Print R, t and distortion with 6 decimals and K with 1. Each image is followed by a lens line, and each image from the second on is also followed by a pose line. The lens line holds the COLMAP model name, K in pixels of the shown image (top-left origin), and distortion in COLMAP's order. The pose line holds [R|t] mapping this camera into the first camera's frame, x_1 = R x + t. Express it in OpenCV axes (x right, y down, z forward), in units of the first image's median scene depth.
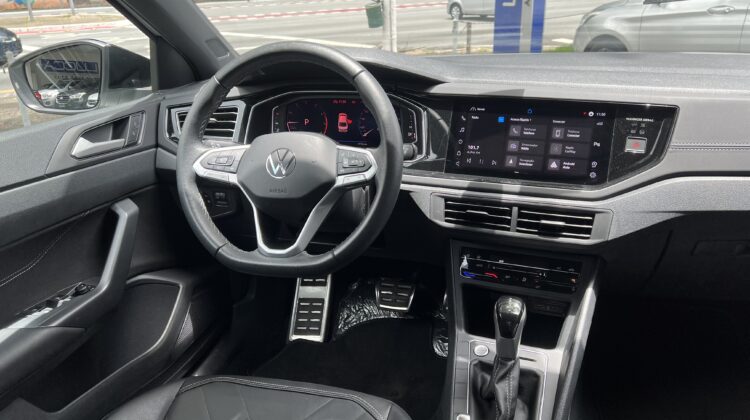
lens RADIAL K [[564.3, 0, 380.1], [0, 564.3, 213.6], [0, 0, 1]] dist [0.050585, -0.056902]
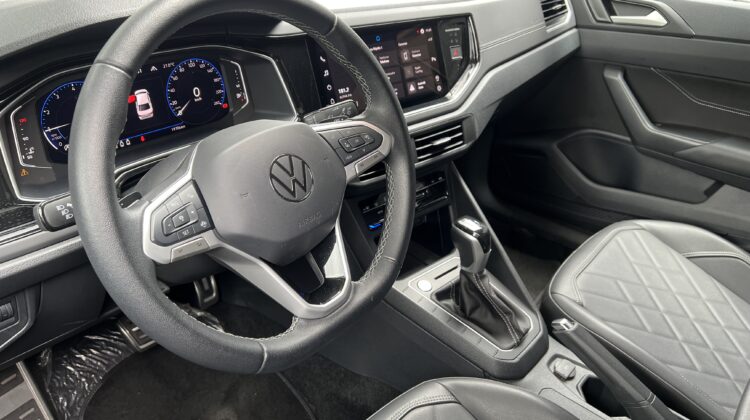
lens RADIAL K [[564.3, 0, 377.9], [0, 564.3, 210.9], [0, 0, 1]] dist [0.050585, -0.056902]
pose [[0.424303, -0.399752, 0.812506, -0.619171], [0.281080, 0.911102, 0.301476, -0.205085], [-0.860791, 0.100462, 0.498946, 0.566757]]
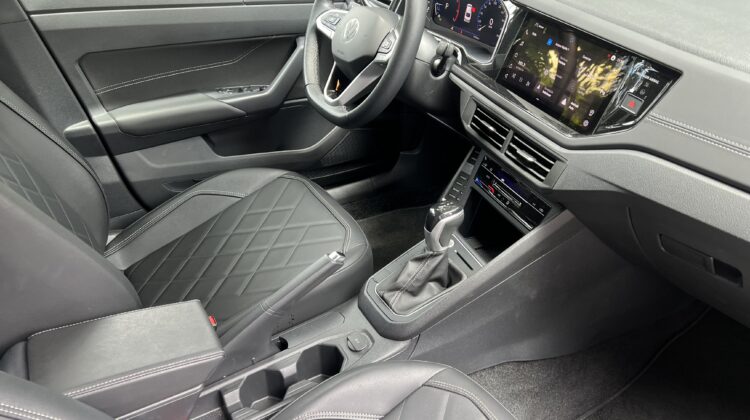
lens RADIAL K [[564.3, 0, 370.8], [0, 564.3, 213.9], [0, 0, 1]] dist [0.050585, -0.056902]
pose [[0.700151, 0.416526, -0.579909, 0.704546], [-0.282511, 0.907533, 0.310758, -0.118630], [0.655725, -0.053747, 0.753084, 0.057113]]
